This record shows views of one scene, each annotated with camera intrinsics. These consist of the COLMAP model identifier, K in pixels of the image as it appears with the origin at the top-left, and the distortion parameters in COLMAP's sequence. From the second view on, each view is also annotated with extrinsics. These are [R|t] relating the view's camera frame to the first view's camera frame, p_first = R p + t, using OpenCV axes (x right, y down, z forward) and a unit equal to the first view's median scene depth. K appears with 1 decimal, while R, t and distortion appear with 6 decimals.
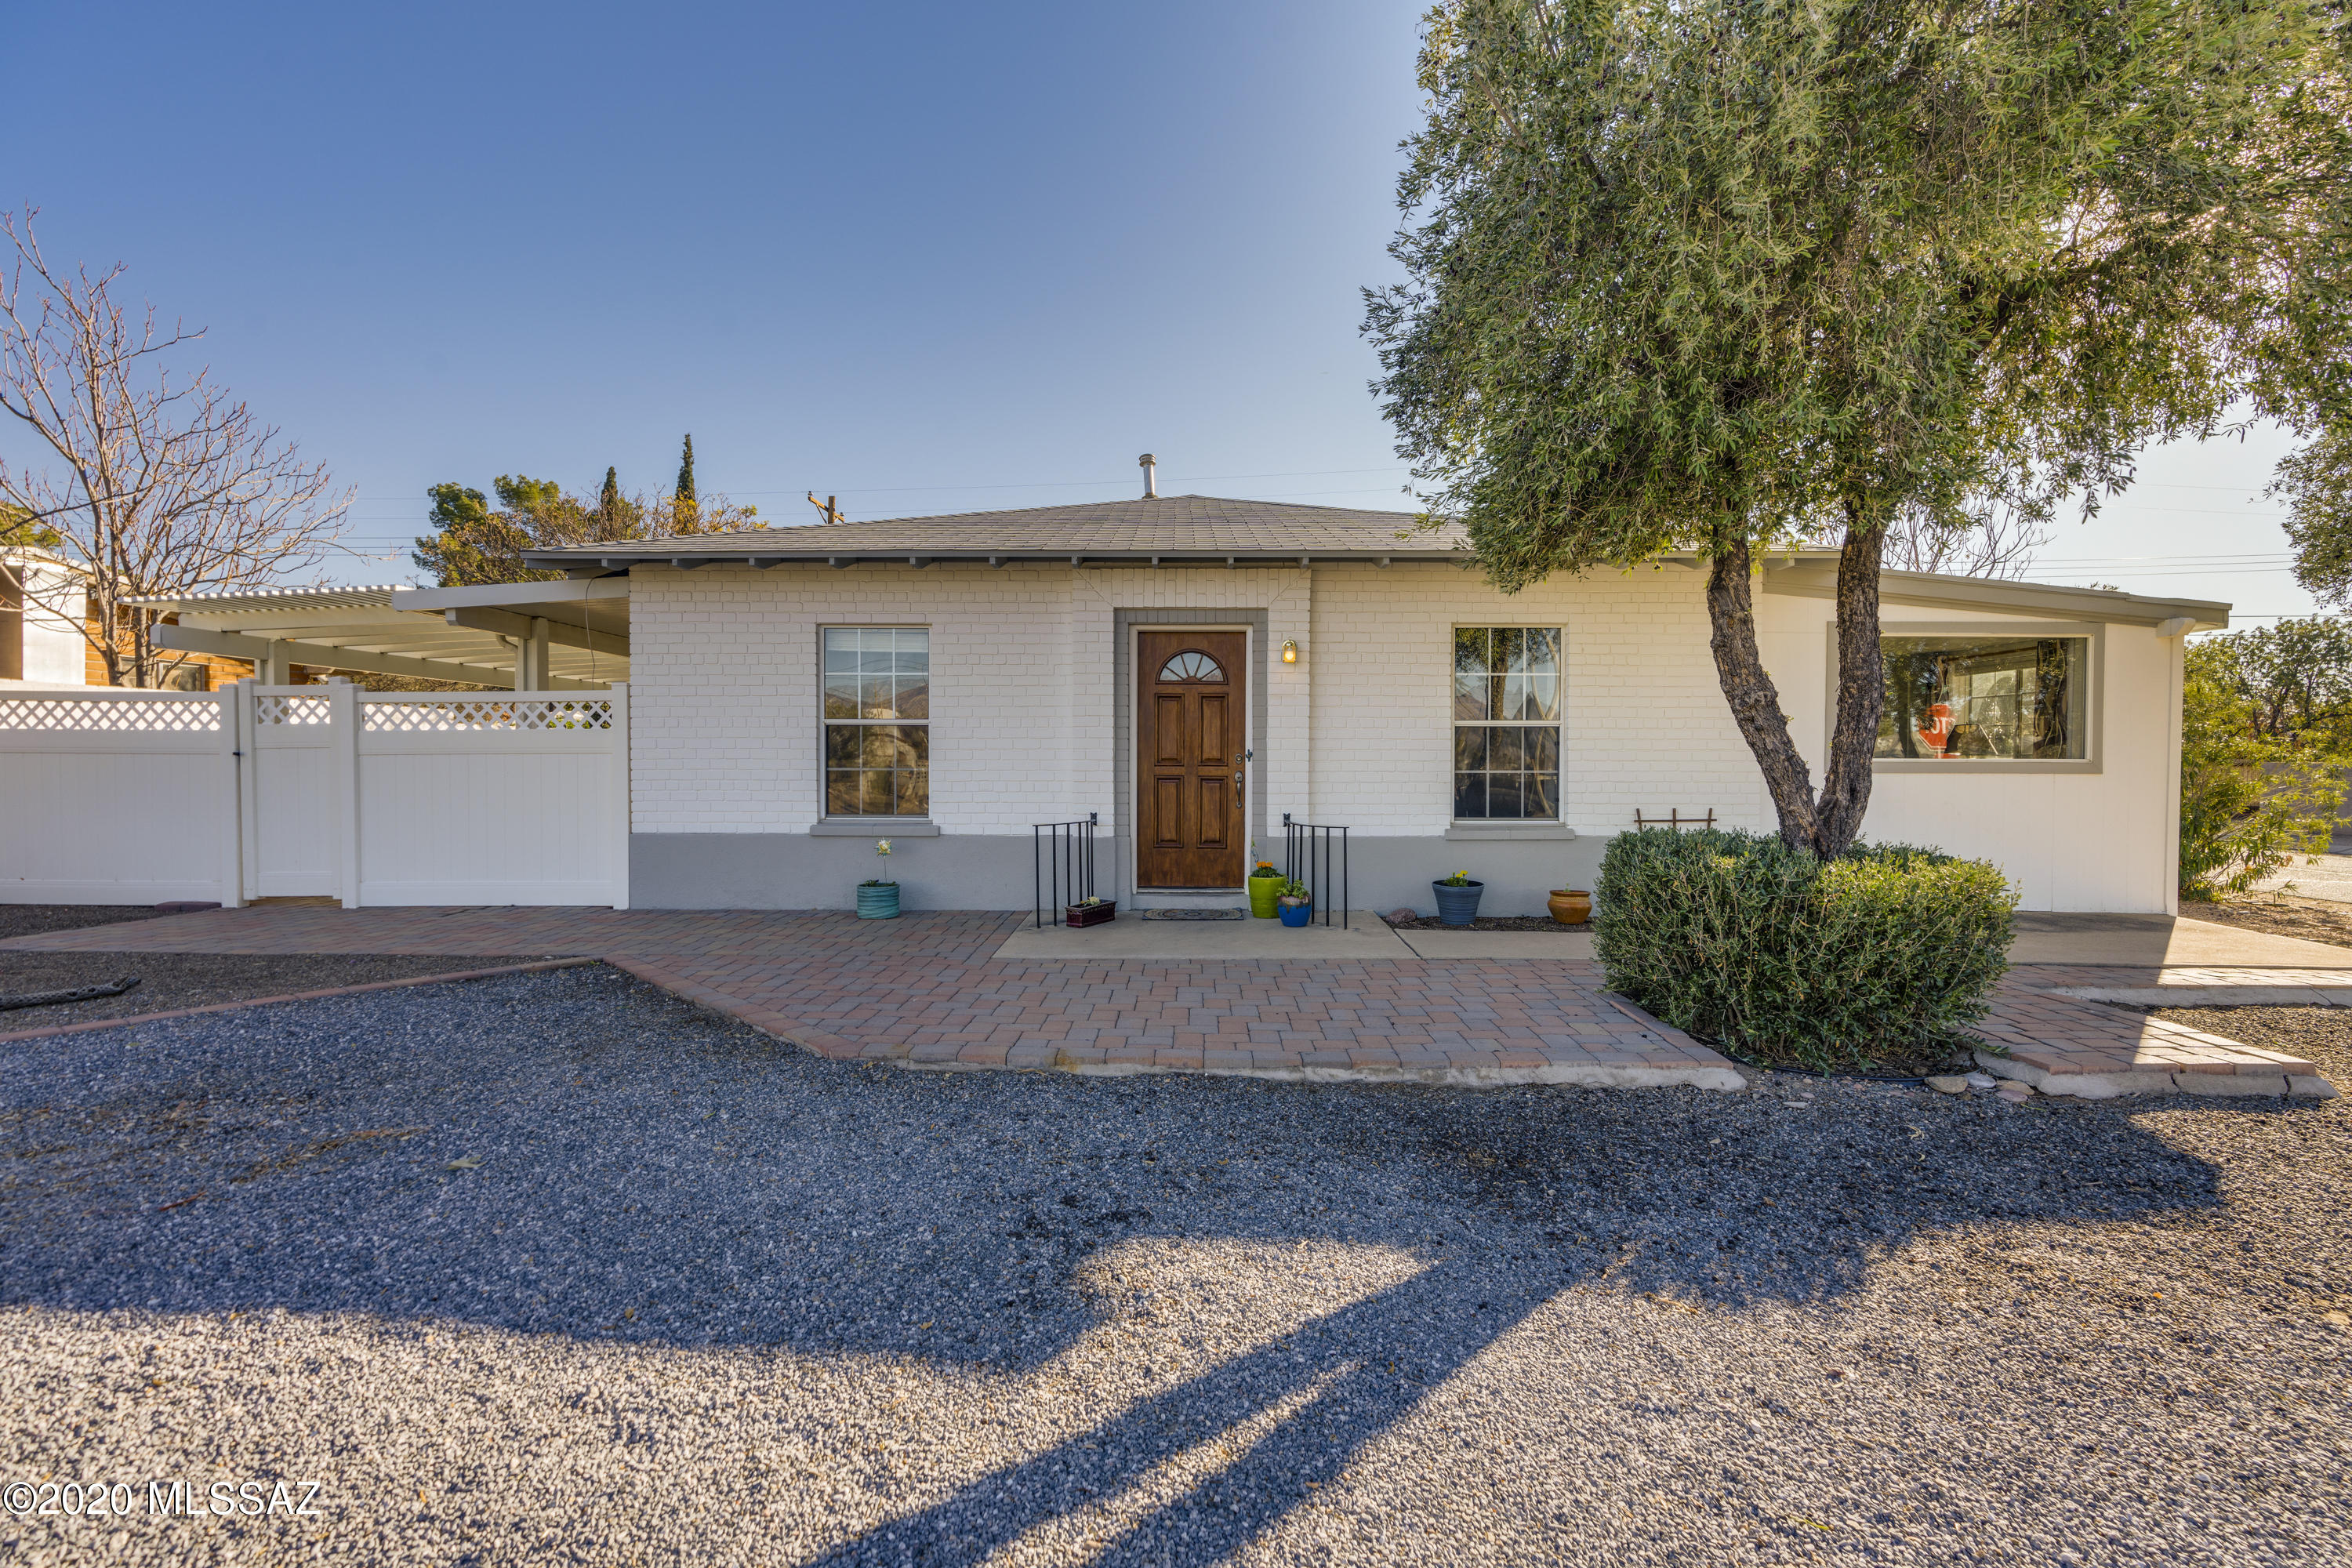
lens RADIAL K [[1073.2, 0, 1176.8], [0, 1073.2, 790.9], [0, 0, 1]] dist [-0.008160, 0.000320]
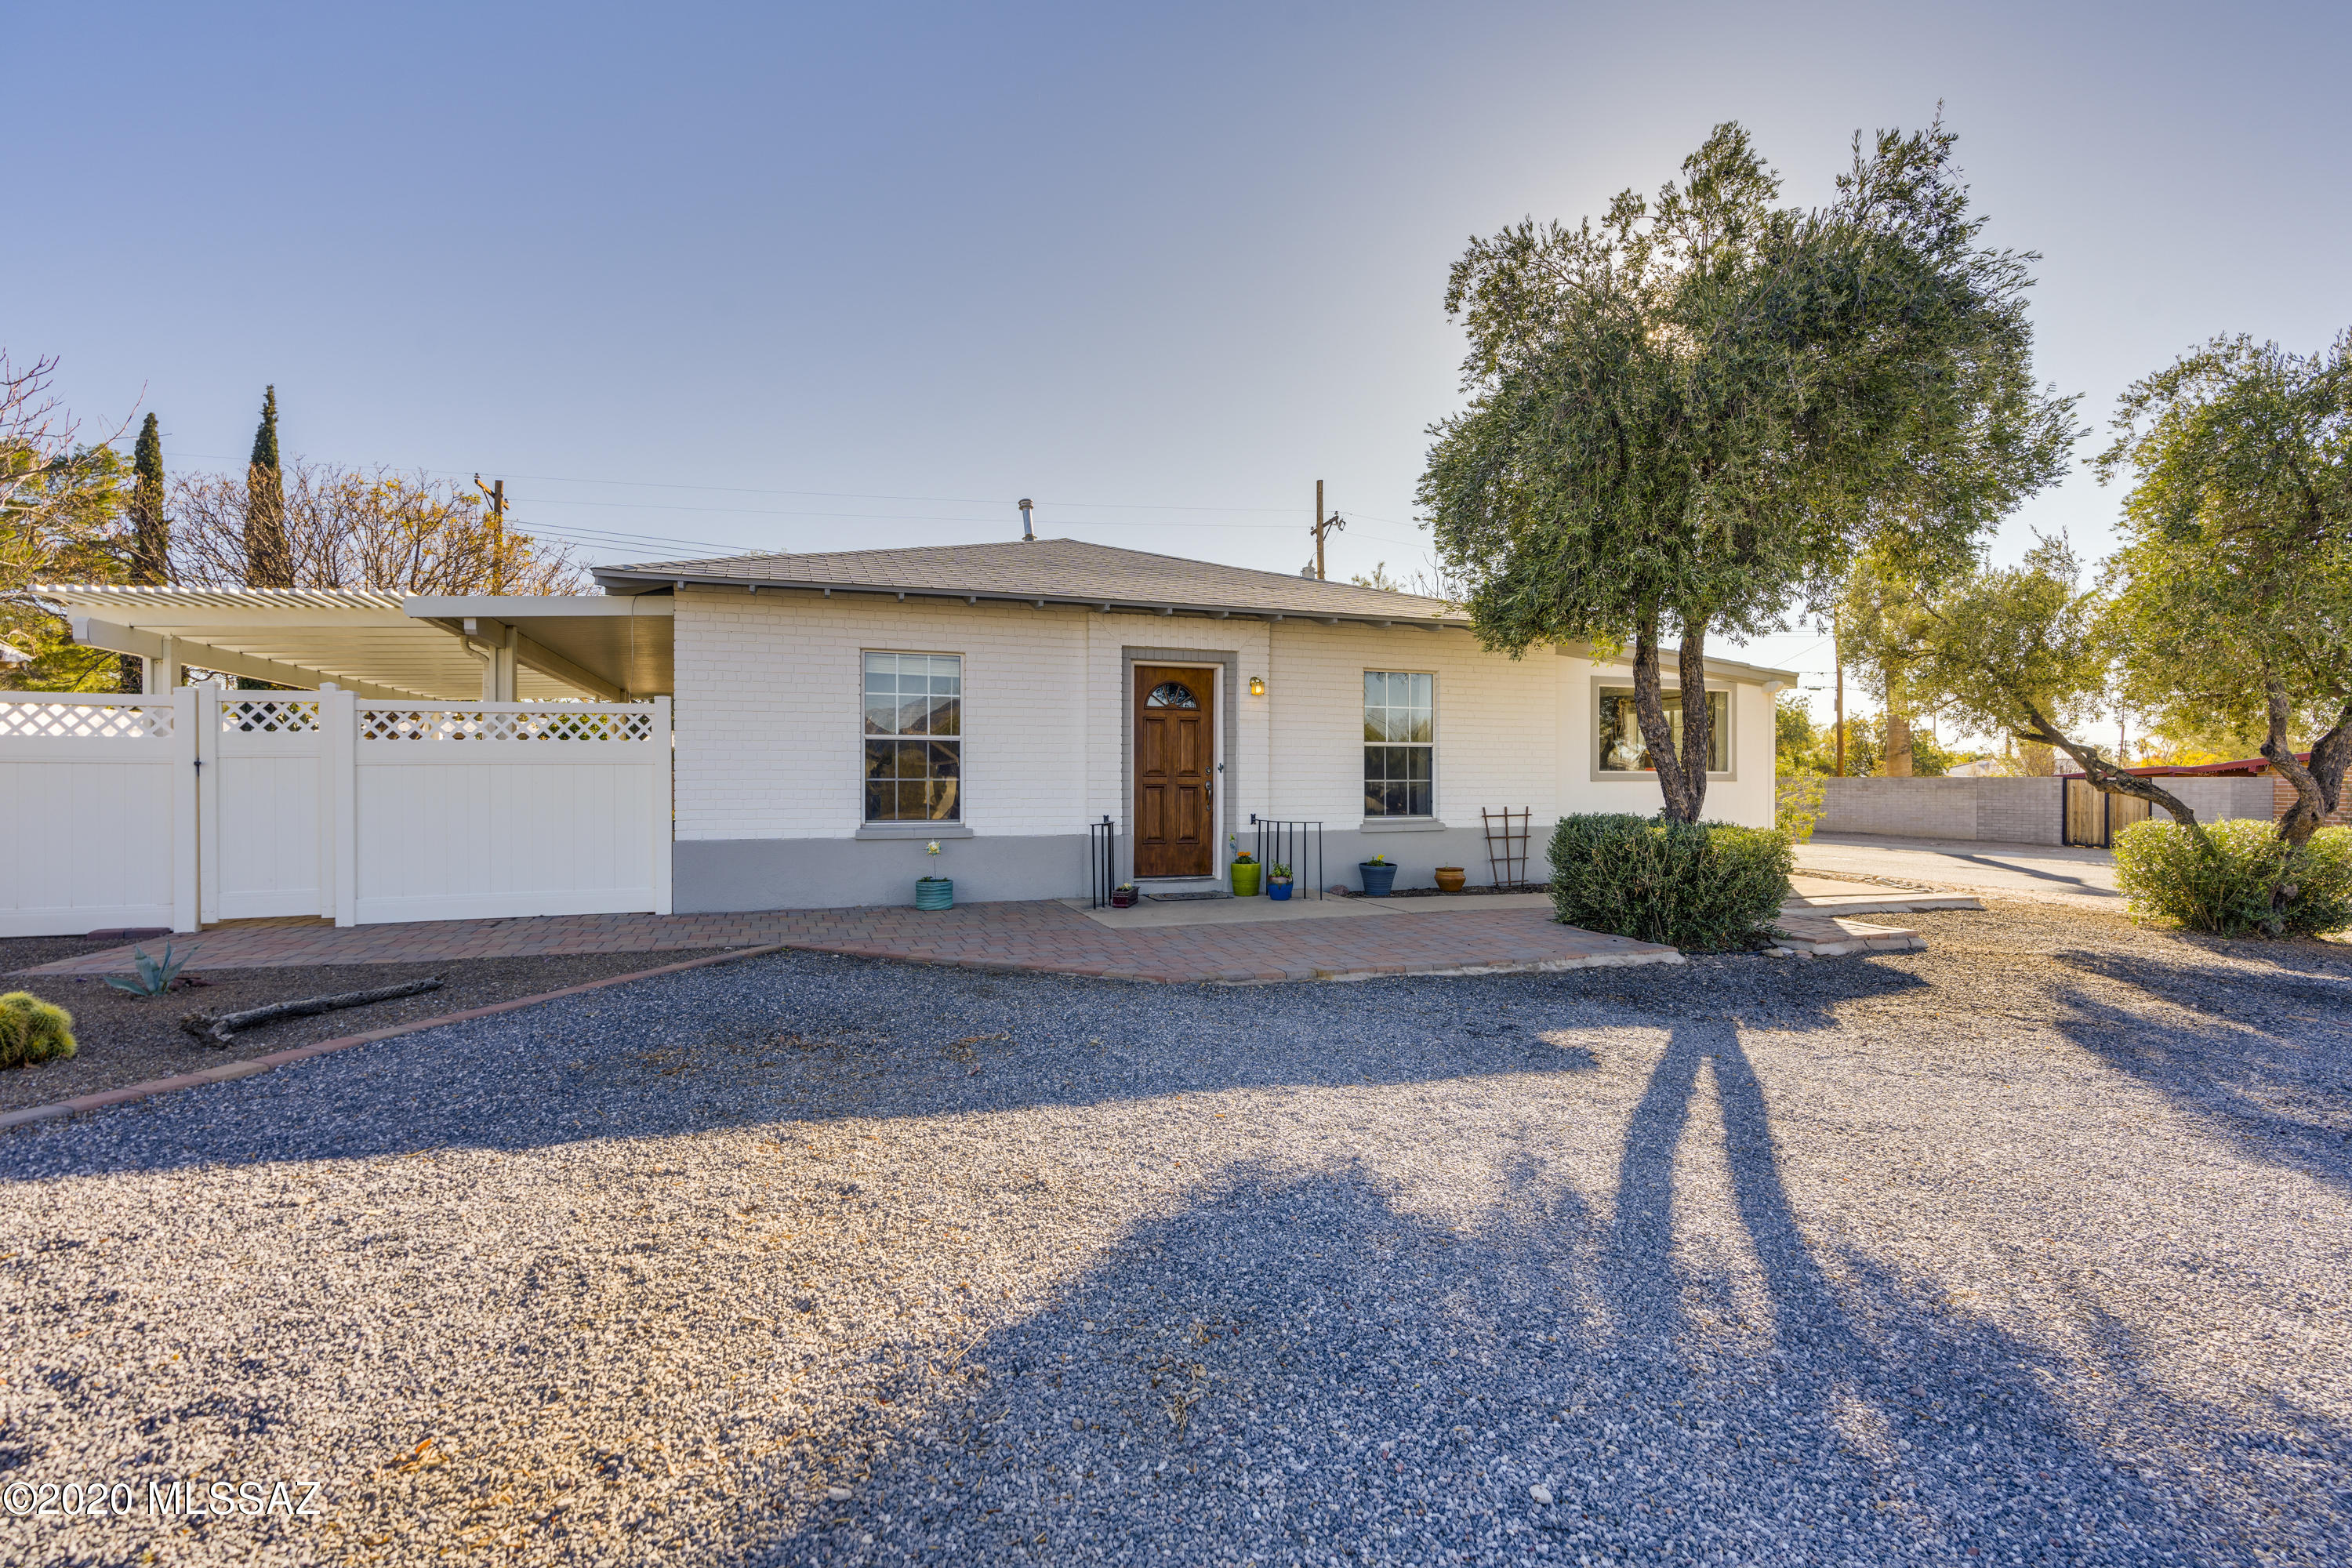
lens RADIAL K [[1073.2, 0, 1176.8], [0, 1073.2, 790.9], [0, 0, 1]] dist [-0.008160, 0.000320]
pose [[0.936194, -0.004843, 0.351450, -0.421174], [0.010946, 0.999822, -0.015382, 0.012239], [-0.351313, 0.018248, 0.936080, -0.151967]]
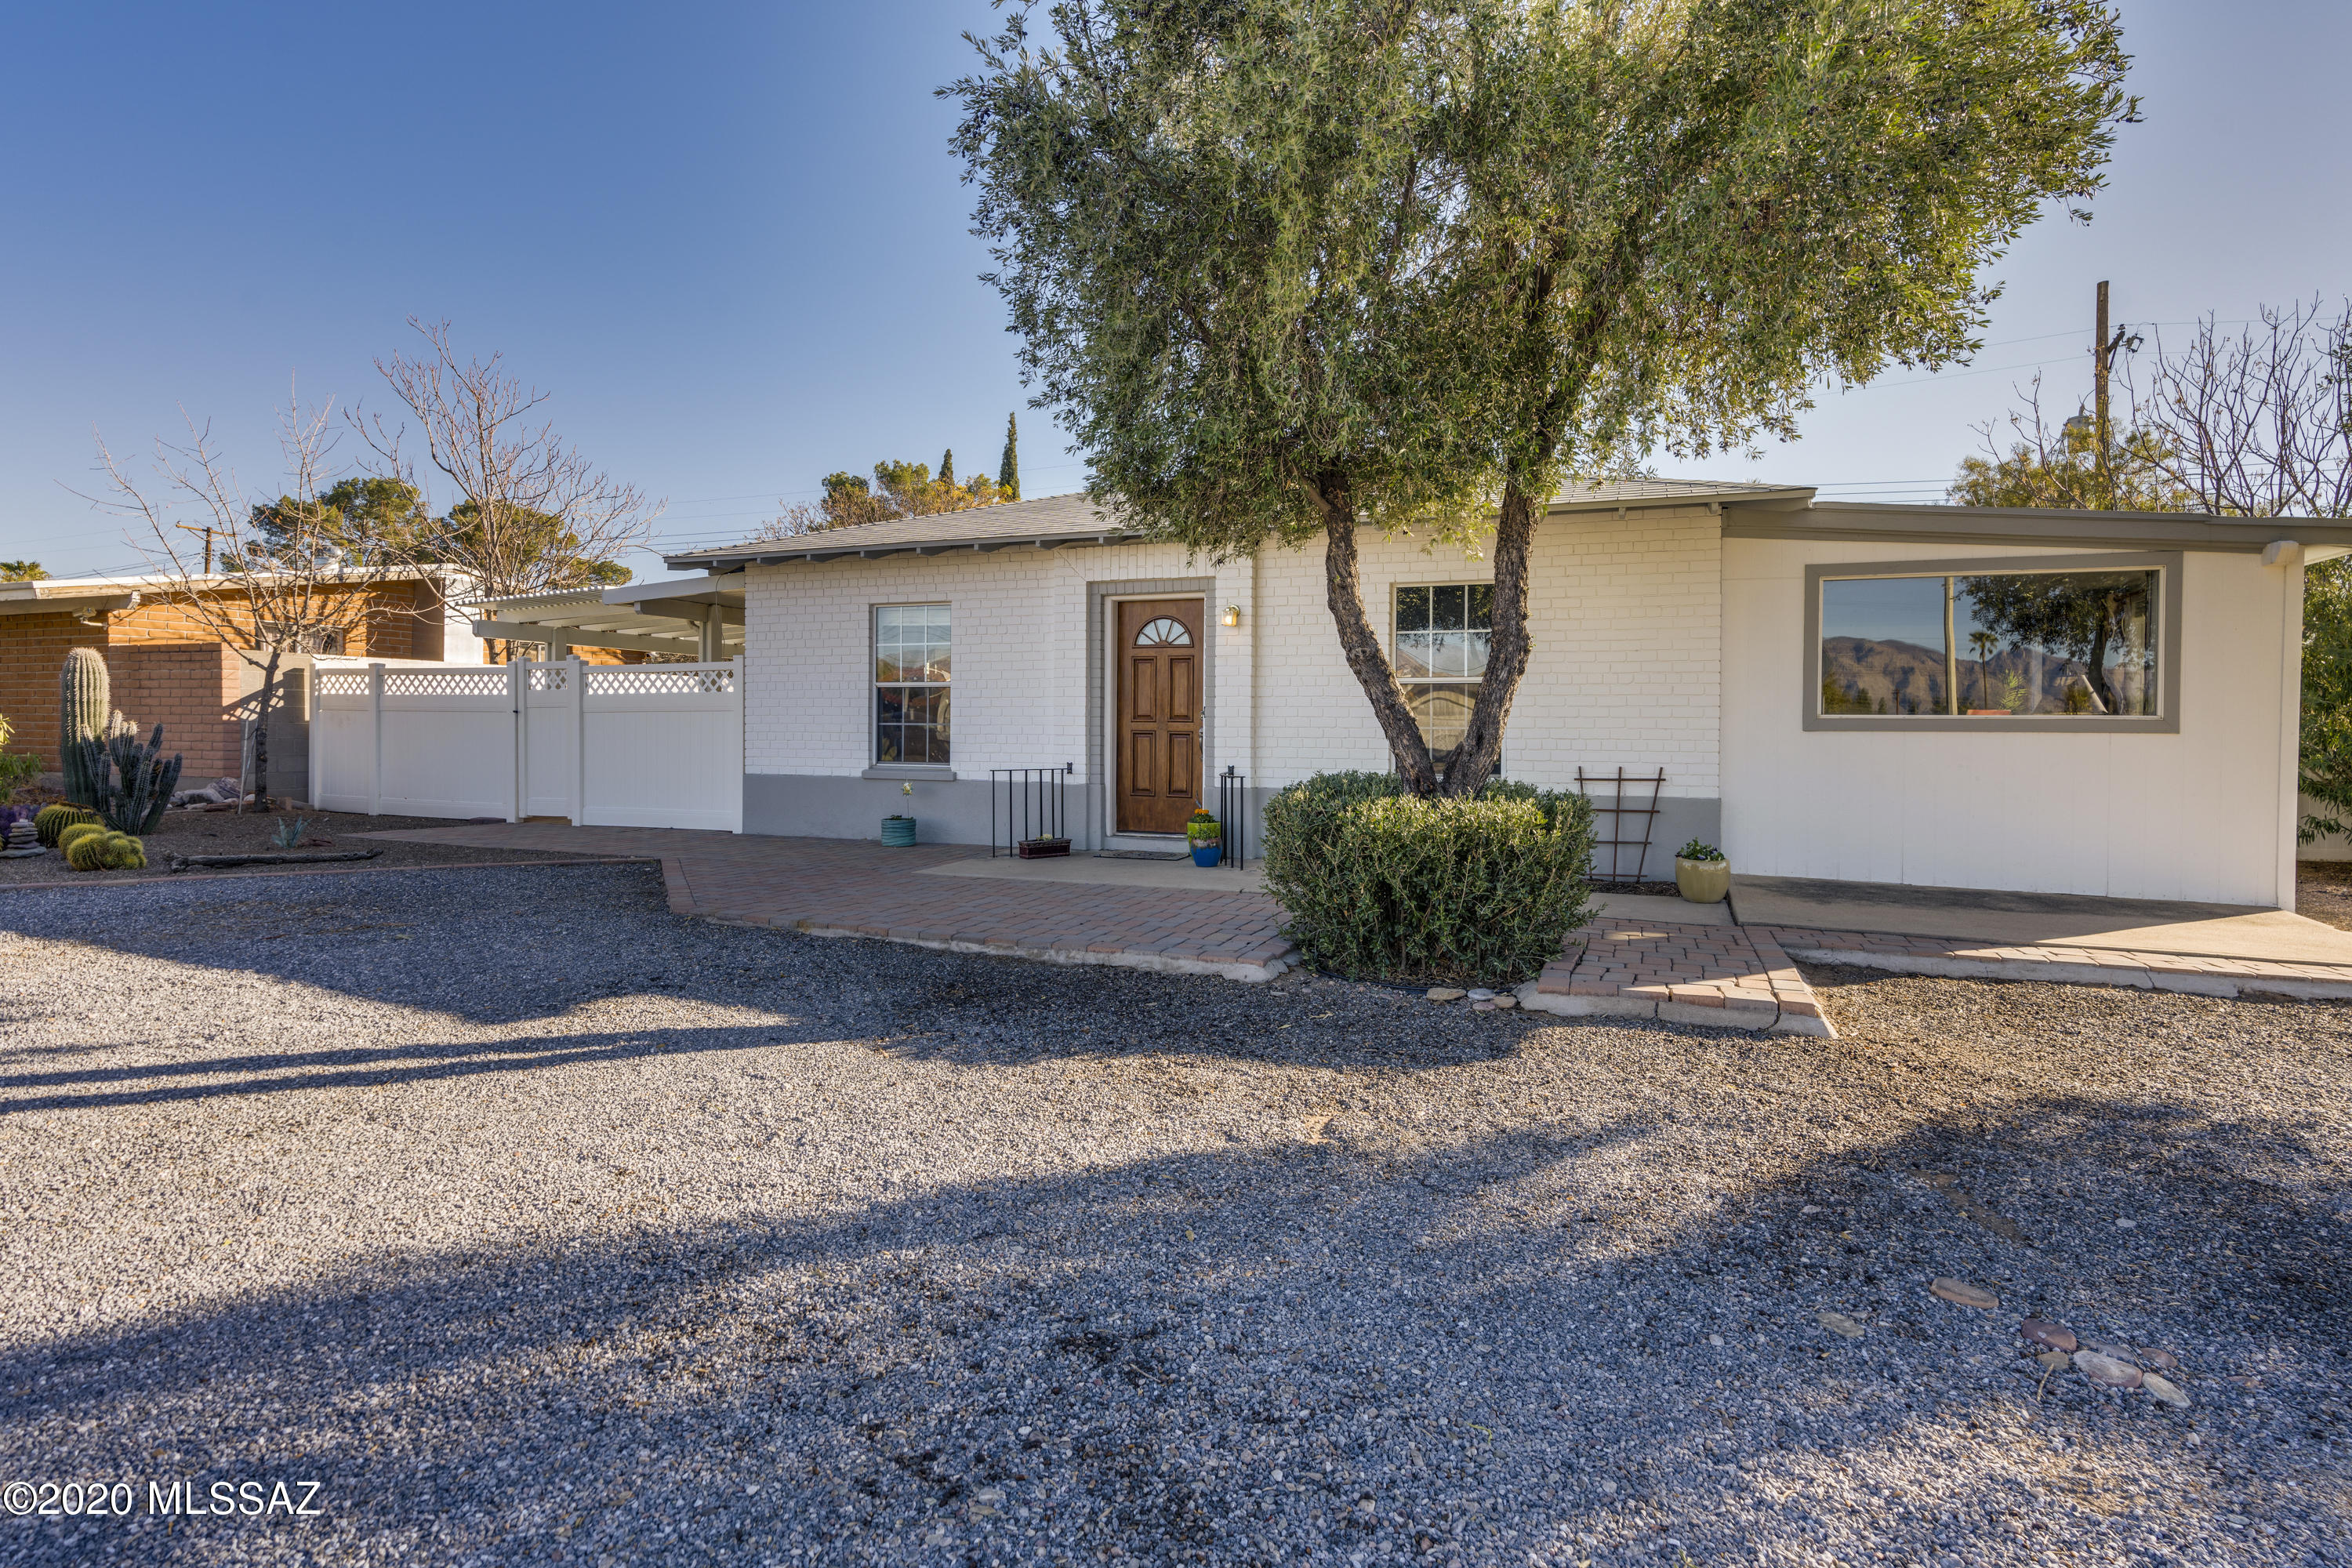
lens RADIAL K [[1173.9, 0, 1176.0], [0, 1173.9, 784.0], [0, 0, 1]] dist [-0.001652, 0.000046]
pose [[0.937057, 0.020733, -0.348559, 0.458718], [-0.015634, 0.999726, 0.017436, 0.019485], [0.348825, -0.010889, 0.937125, -0.128073]]
